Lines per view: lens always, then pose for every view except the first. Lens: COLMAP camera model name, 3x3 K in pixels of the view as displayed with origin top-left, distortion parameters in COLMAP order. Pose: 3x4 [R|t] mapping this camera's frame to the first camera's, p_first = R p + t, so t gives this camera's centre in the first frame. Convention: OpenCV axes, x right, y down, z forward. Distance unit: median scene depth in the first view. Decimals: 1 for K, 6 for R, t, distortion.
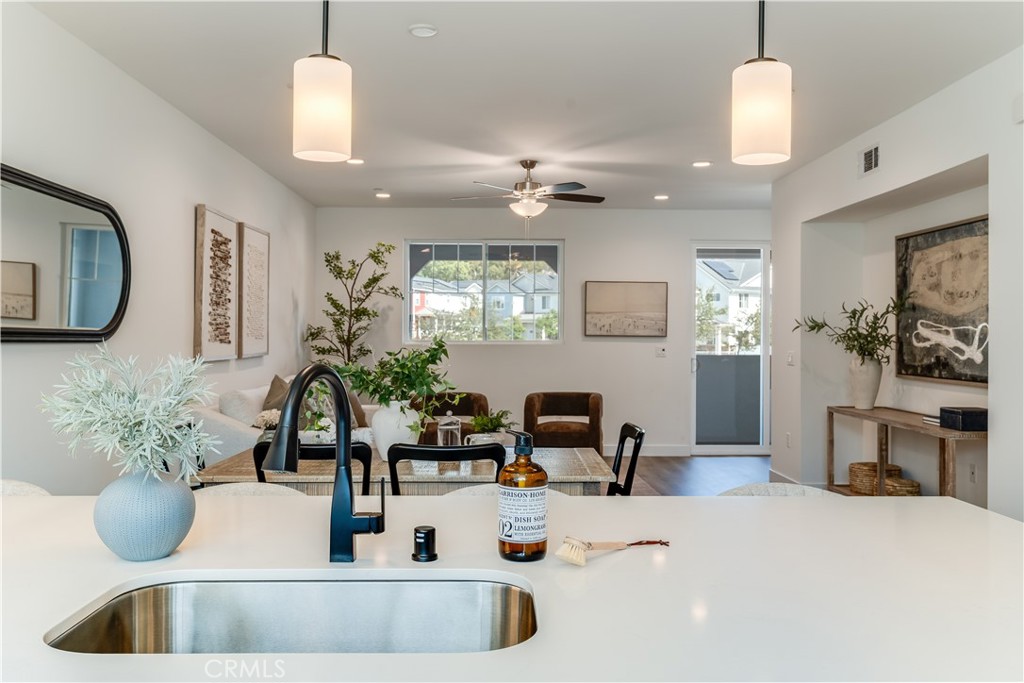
lens RADIAL K [[845.9, 0, 523.2], [0, 845.9, 333.7], [0, 0, 1]] dist [-0.036780, -0.006216]
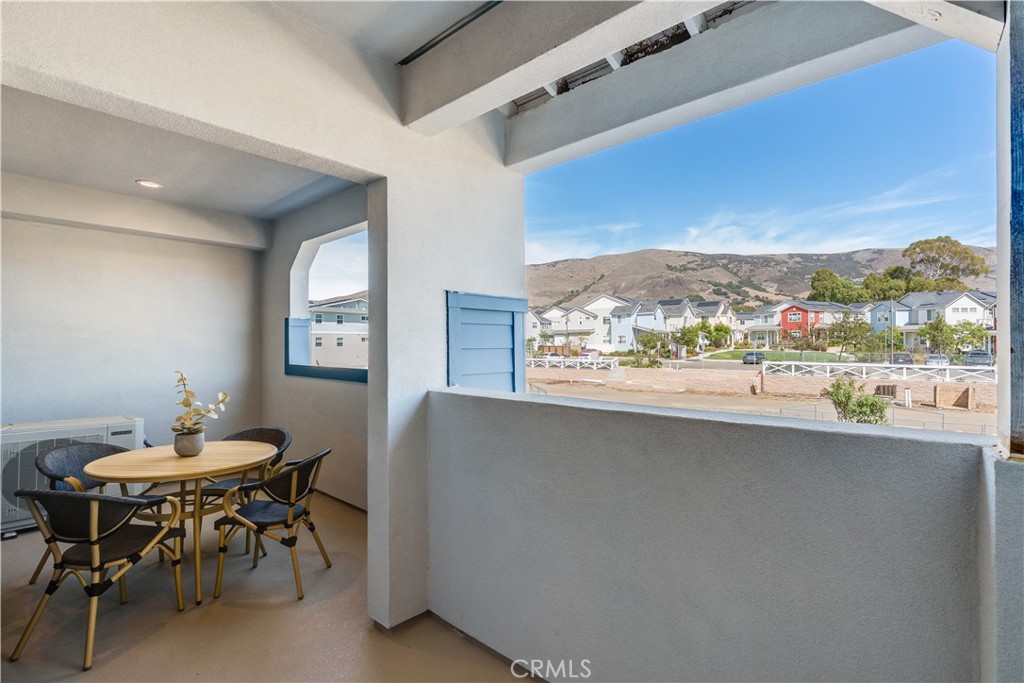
lens RADIAL K [[466.4, 0, 516.3], [0, 466.4, 338.9], [0, 0, 1]] dist [-0.010682, 0.003853]
pose [[0.742213, -0.012125, -0.670055, 0.597701], [0.008554, 0.999926, -0.008619, -0.028632], [0.670110, 0.000665, 0.742262, 1.475373]]
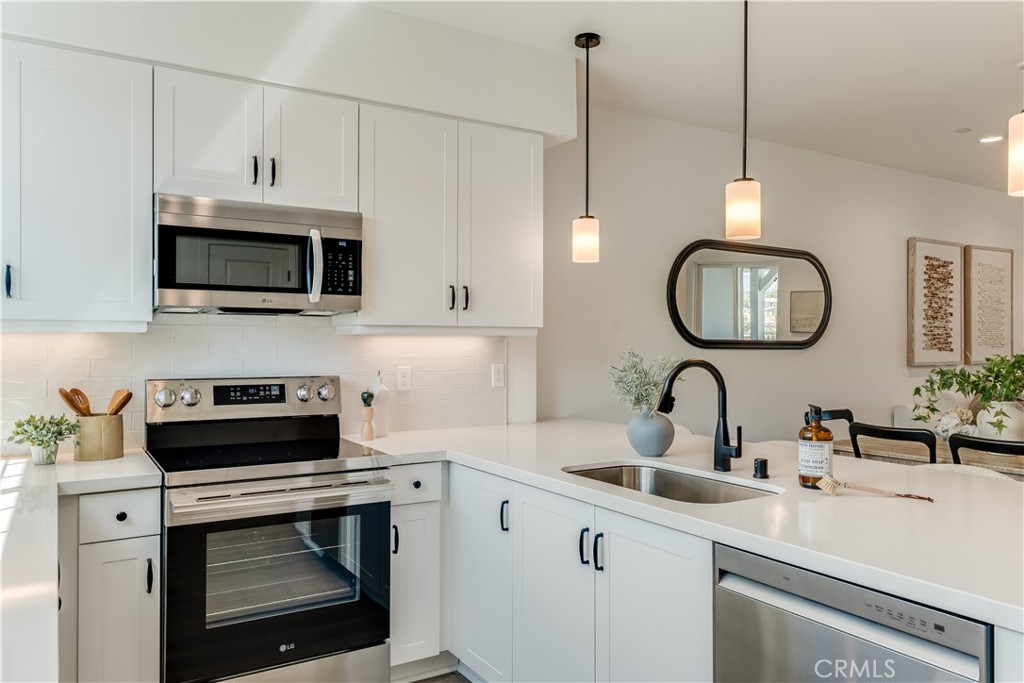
lens RADIAL K [[760.7, 0, 525.6], [0, 760.7, 338.2], [0, 0, 1]] dist [0.006377, 0.002973]
pose [[0.520393, -0.007097, -0.853897, 0.243448], [0.003260, 0.999975, -0.006325, -0.001626], [0.853920, 0.000508, 0.520403, -0.053758]]
